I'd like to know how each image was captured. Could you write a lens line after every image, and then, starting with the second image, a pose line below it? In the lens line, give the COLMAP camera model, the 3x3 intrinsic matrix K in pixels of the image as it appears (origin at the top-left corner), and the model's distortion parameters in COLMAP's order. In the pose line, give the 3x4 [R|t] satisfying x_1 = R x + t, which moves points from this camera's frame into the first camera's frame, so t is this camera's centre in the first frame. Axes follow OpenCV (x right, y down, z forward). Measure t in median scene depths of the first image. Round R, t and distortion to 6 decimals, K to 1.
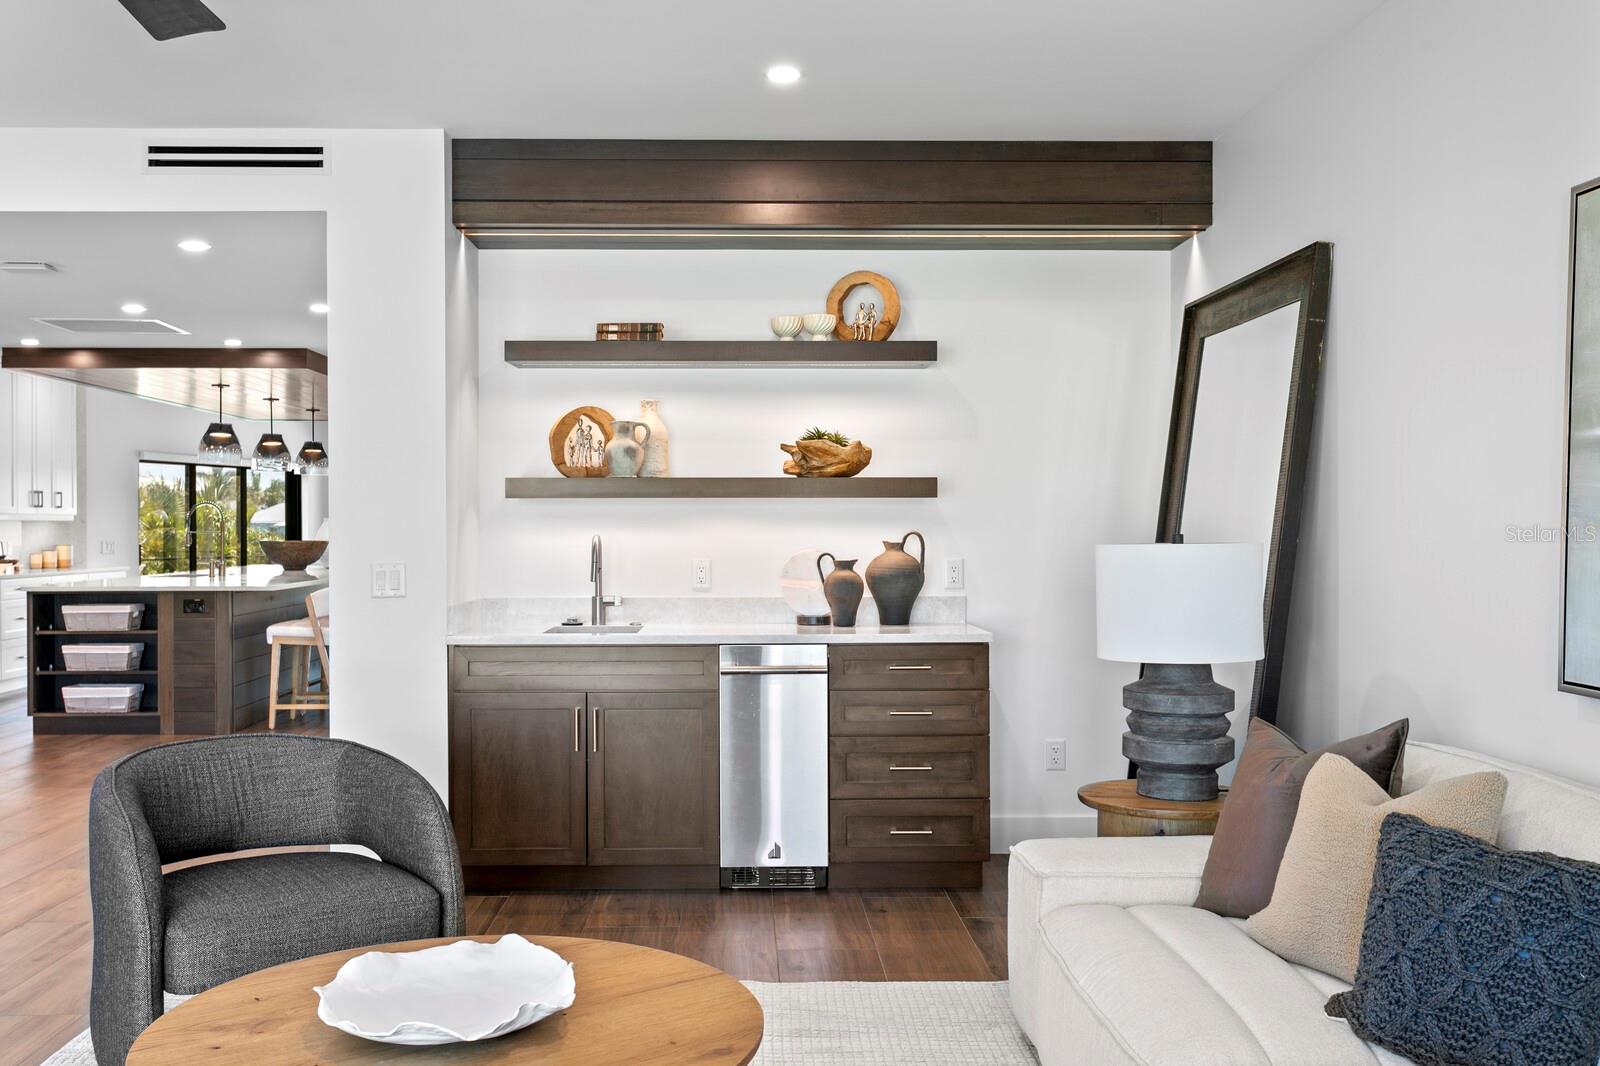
lens RADIAL K [[1433.0, 0, 791.4], [0, 1433.0, 538.7], [0, 0, 1]] dist [-0.006676, -0.012217]
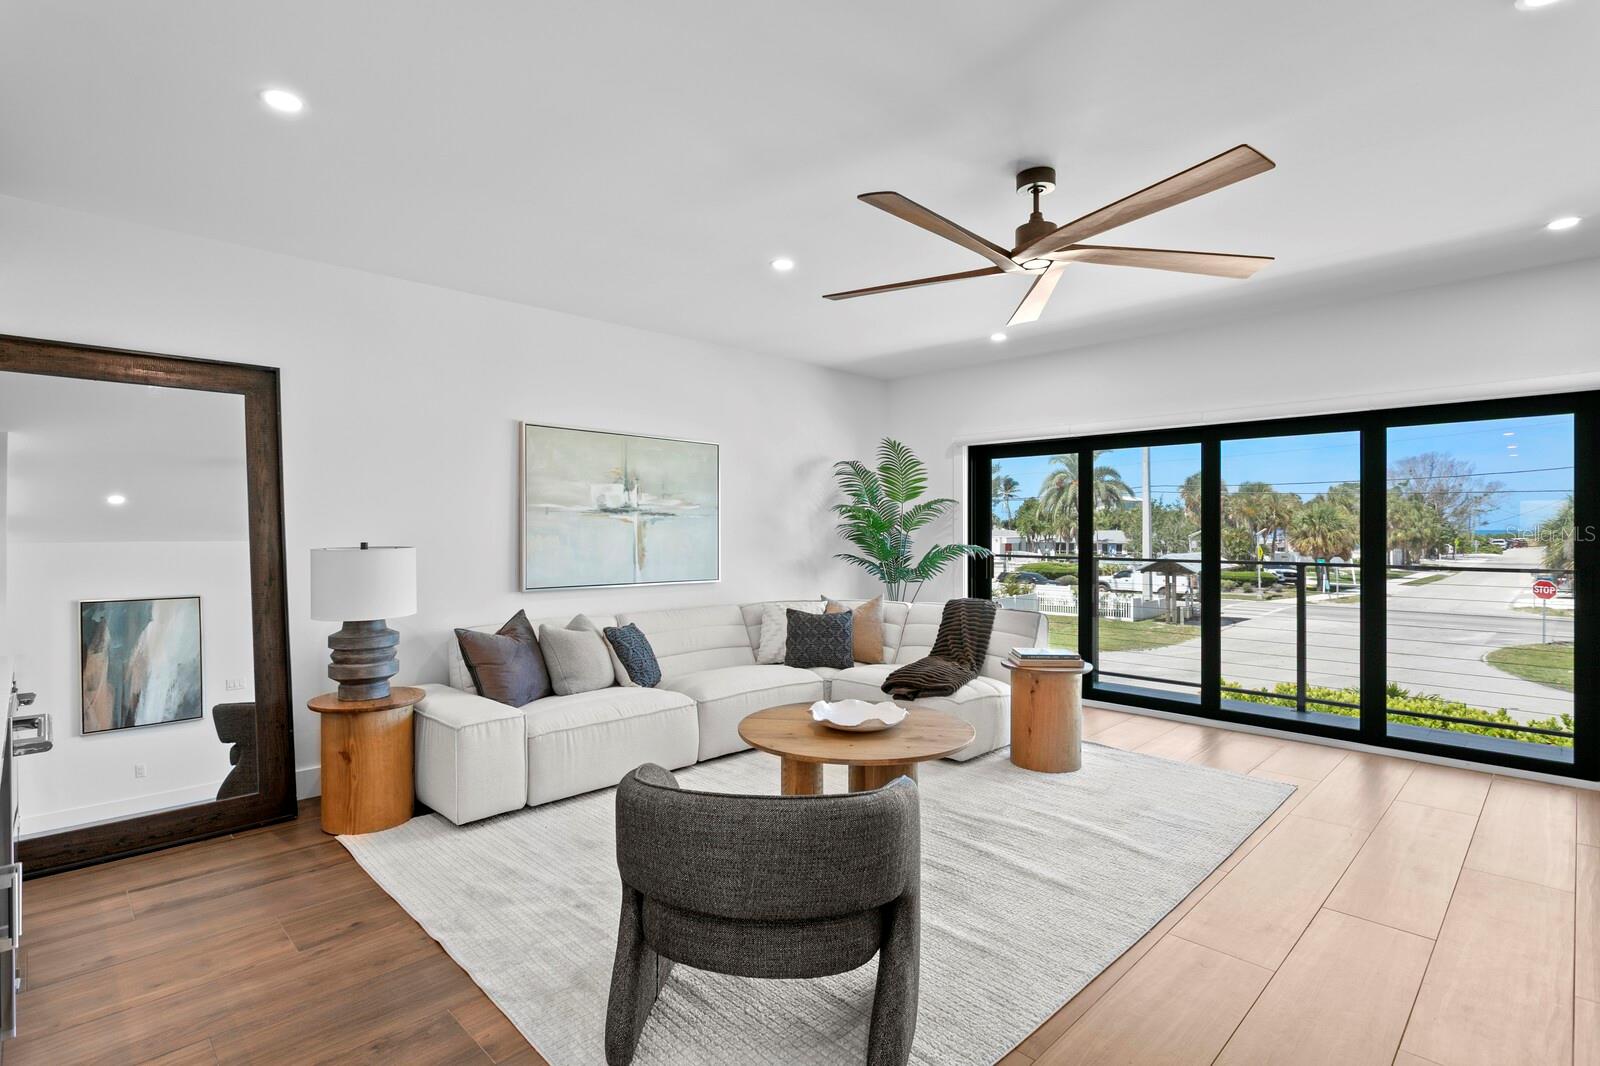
lens RADIAL K [[783.1, 0, 779.0], [0, 783.1, 535.5], [0, 0, 1]] dist [-0.000238, 0.001710]
pose [[-0.672825, -0.005849, 0.739779, -0.516193], [0.007766, 0.999858, 0.014969, -0.017500], [-0.739761, 0.015817, -0.672684, 0.901351]]
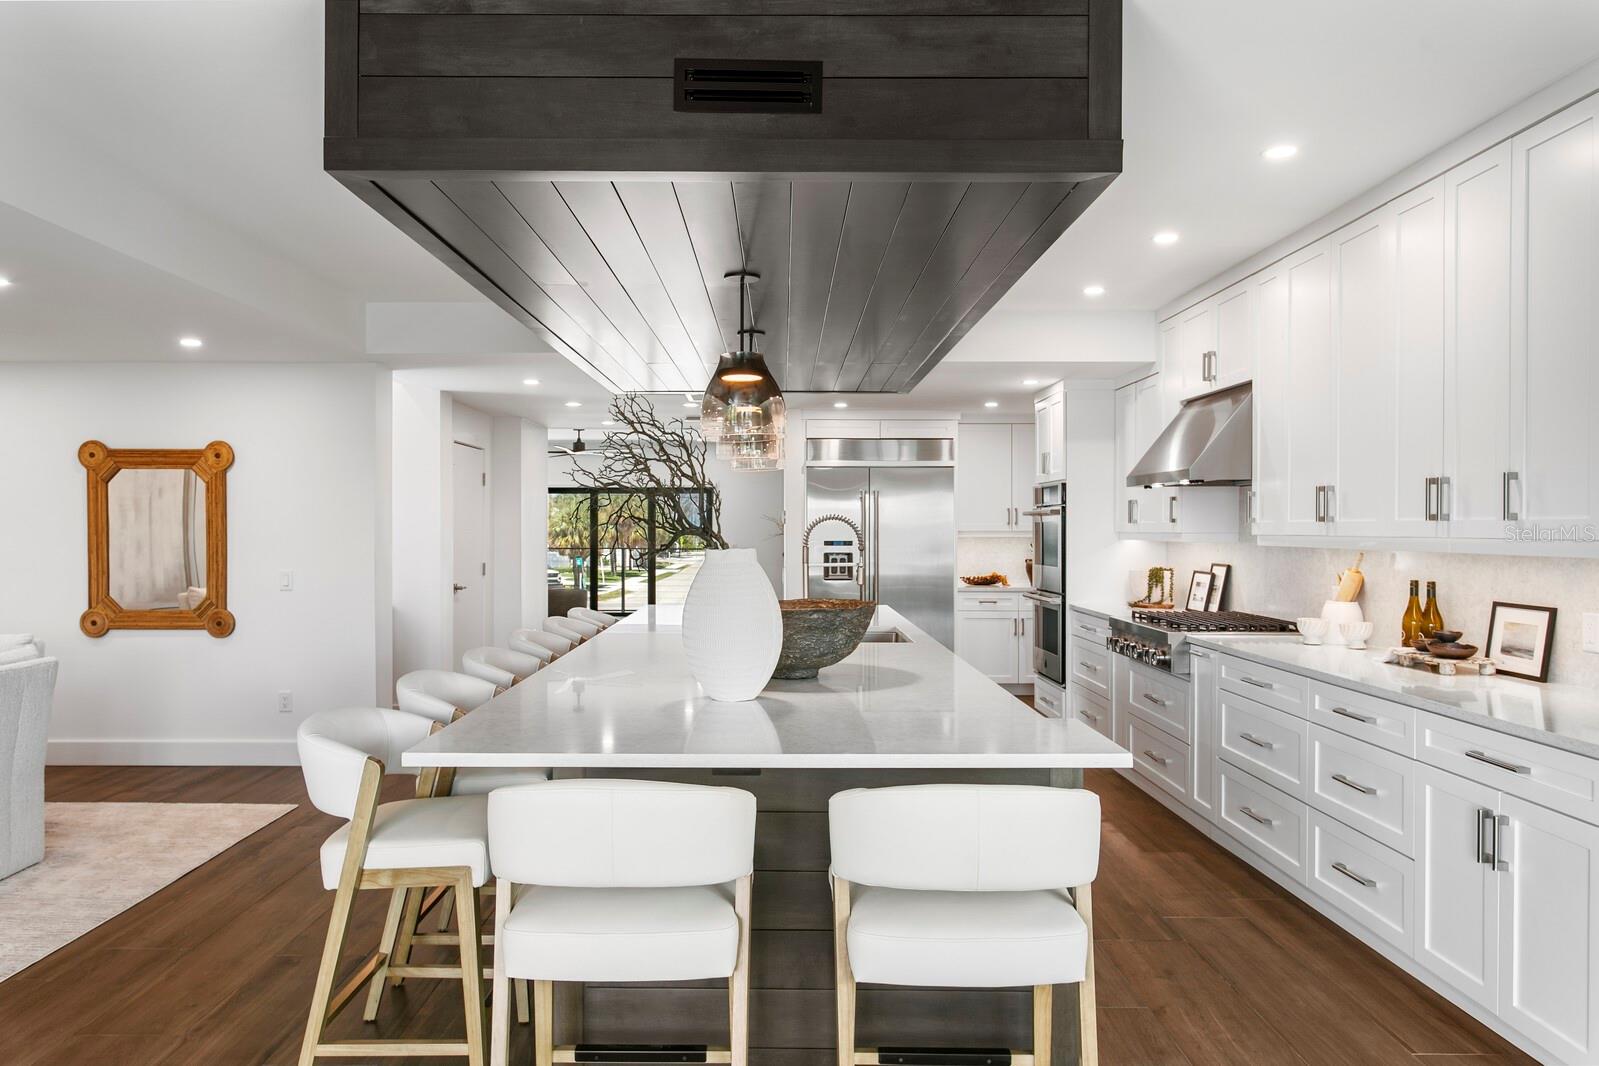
lens RADIAL K [[1101.2, 0, 771.2], [0, 1101.2, 537.2], [0, 0, 1]] dist [-0.002596, 0.000277]
pose [[-0.999121, -0.001015, 0.041913, -0.796104], [-0.000178, 0.999801, 0.019966, -0.051938], [-0.041925, 0.019941, -0.998922, 2.929912]]
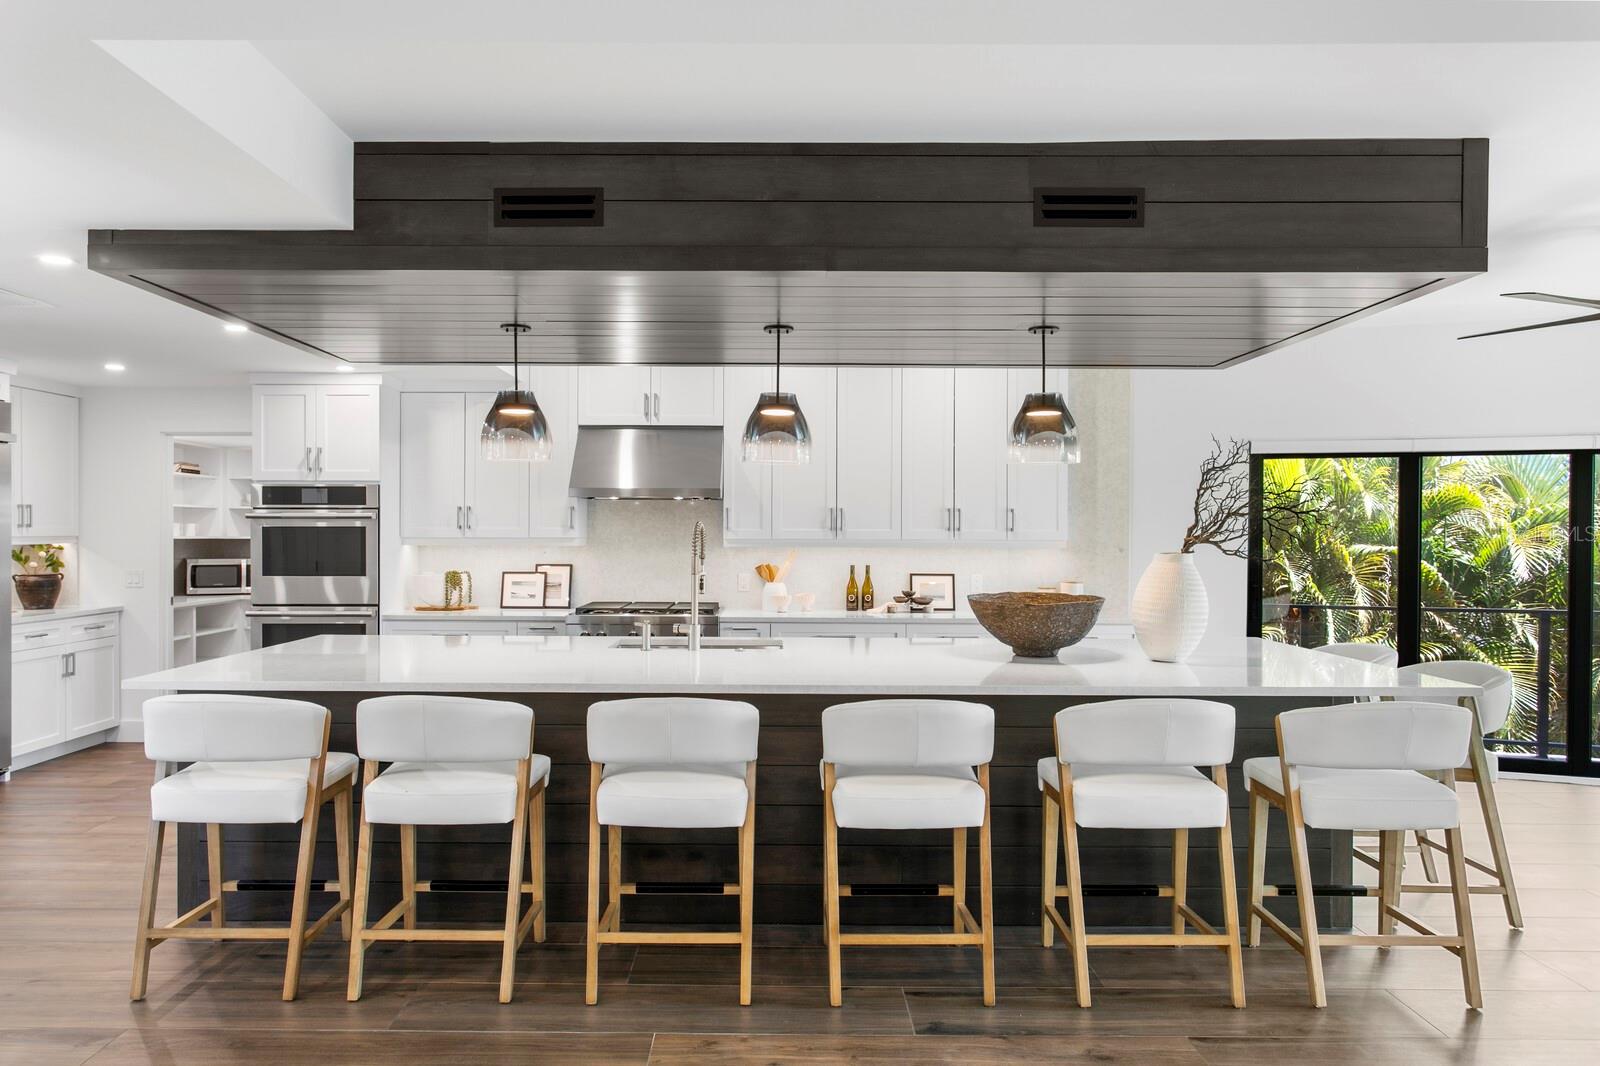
lens RADIAL K [[1013.3, 0, 763.4], [0, 1013.3, 526.6], [0, 0, 1]] dist [0.000452, -0.001040]
pose [[-0.040354, -0.004583, -0.999175, 0.031888], [-0.014532, 0.999886, -0.003999, -0.046189], [0.999080, 0.014358, -0.040416, 2.053280]]
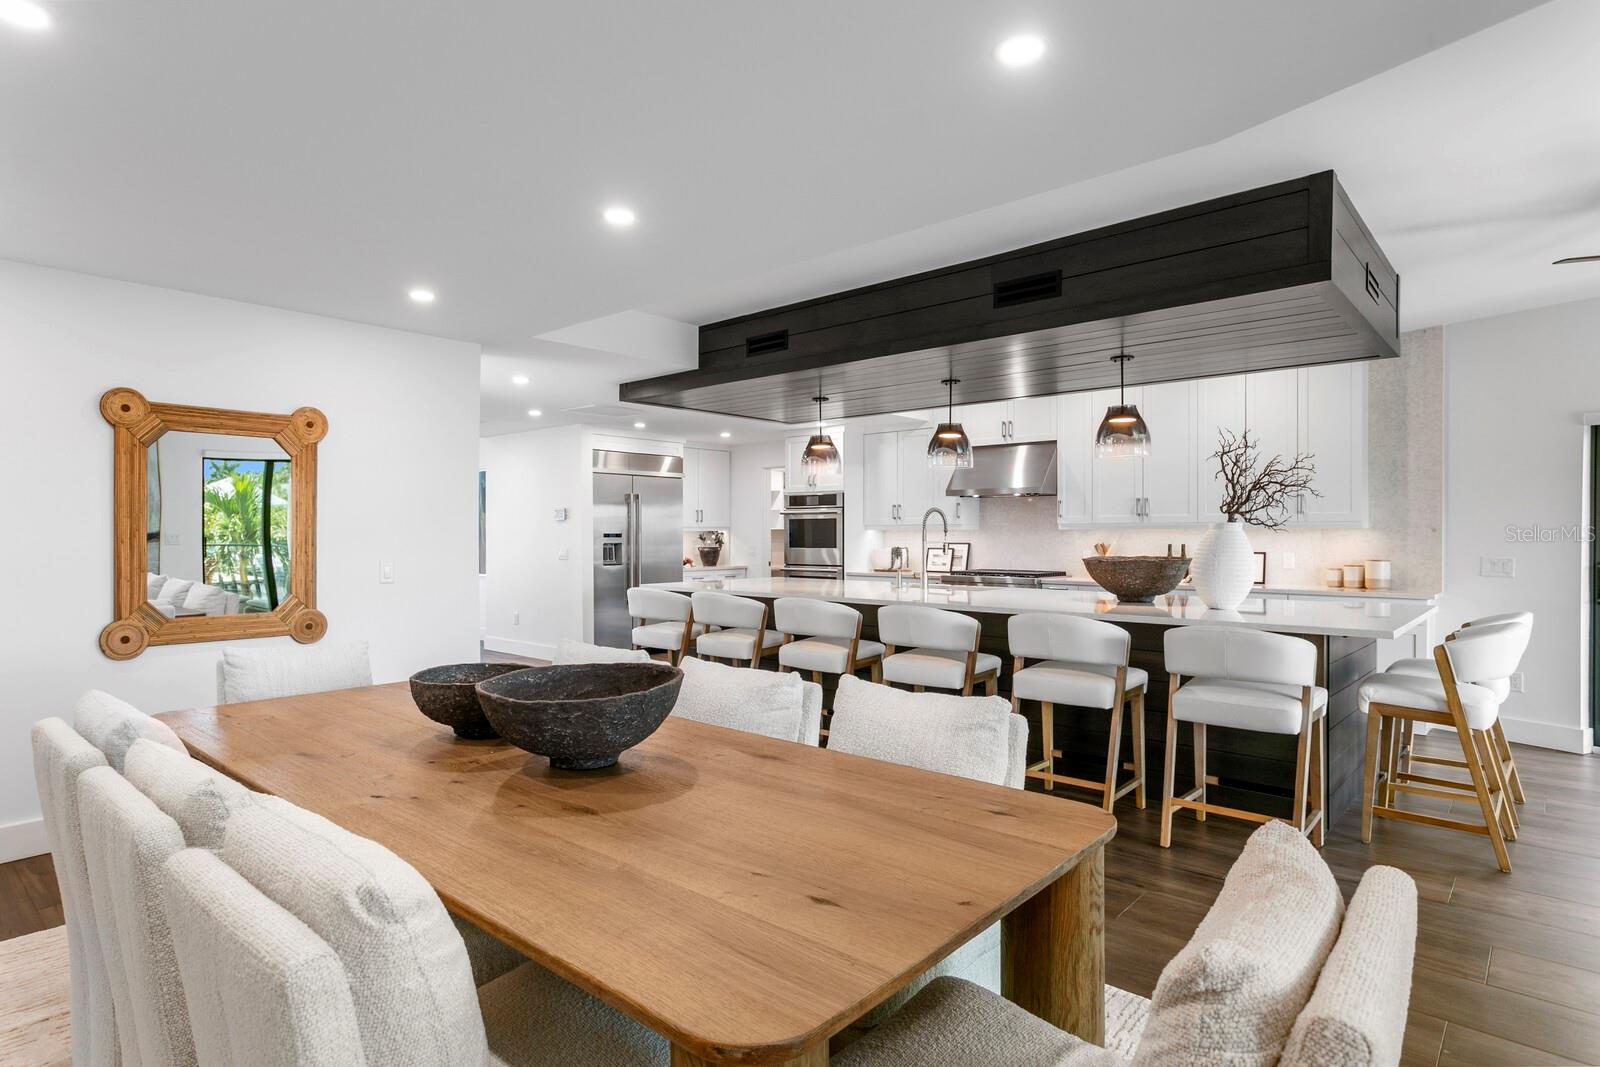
lens RADIAL K [[854.6, 0, 767.7], [0, 854.6, 537.2], [0, 0, 1]] dist [-0.001717, -0.000572]
pose [[-0.704011, 0.003029, -0.710183, 0.131858], [-0.007143, 0.999910, 0.011345, -0.026097], [0.710153, 0.013060, -0.703926, 2.592692]]
